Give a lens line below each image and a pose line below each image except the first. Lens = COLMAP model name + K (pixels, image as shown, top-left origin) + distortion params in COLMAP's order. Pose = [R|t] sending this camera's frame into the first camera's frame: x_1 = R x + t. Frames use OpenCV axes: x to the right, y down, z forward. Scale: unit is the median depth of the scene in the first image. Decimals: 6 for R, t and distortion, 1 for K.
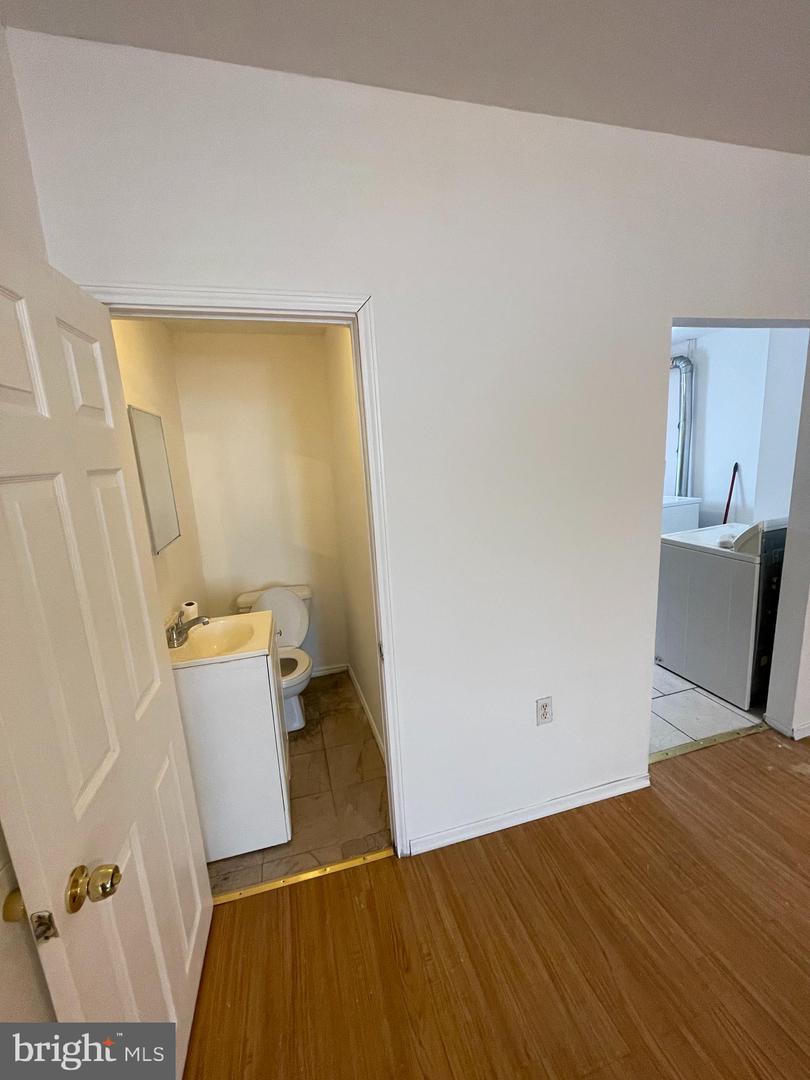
lens RADIAL K [[434.1, 0, 400.5], [0, 434.1, 533.3], [0, 0, 1]] dist [-0.005129, 0.000046]
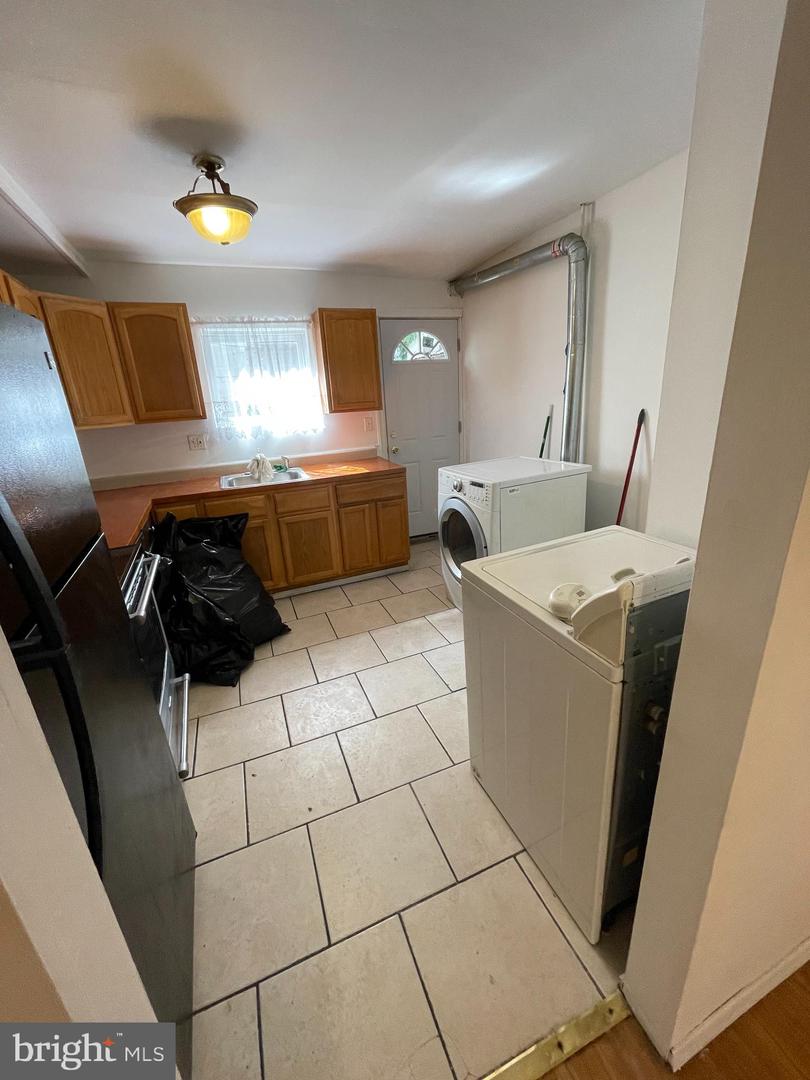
lens RADIAL K [[434.1, 0, 400.5], [0, 434.1, 533.3], [0, 0, 1]] dist [-0.005129, 0.000046]
pose [[0.994845, -0.037210, 0.094335, 0.552628], [0.024844, 0.991331, 0.129018, -0.115787], [-0.098318, -0.126009, 0.987145, 0.596289]]
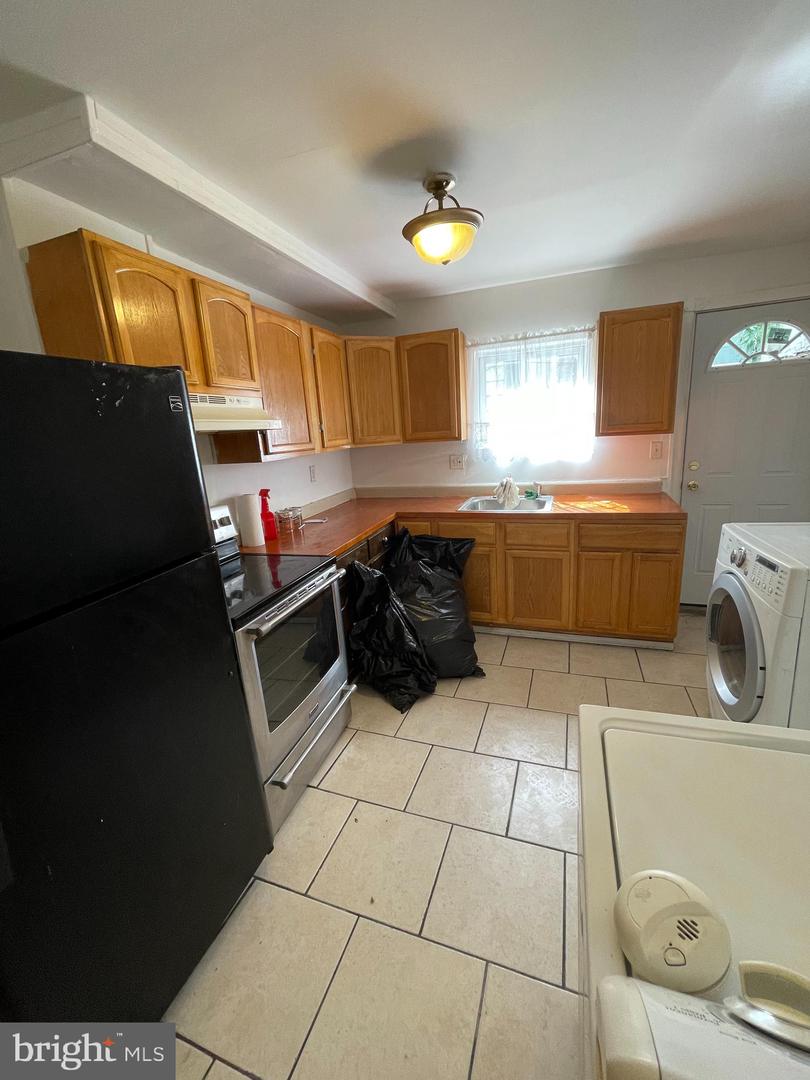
lens RADIAL K [[434.1, 0, 400.5], [0, 434.1, 533.3], [0, 0, 1]] dist [-0.005129, 0.000046]
pose [[0.811153, 0.136183, -0.568757, 0.753492], [-0.081589, 0.989351, 0.120528, -0.167745], [0.579115, -0.051363, 0.813626, 0.795420]]
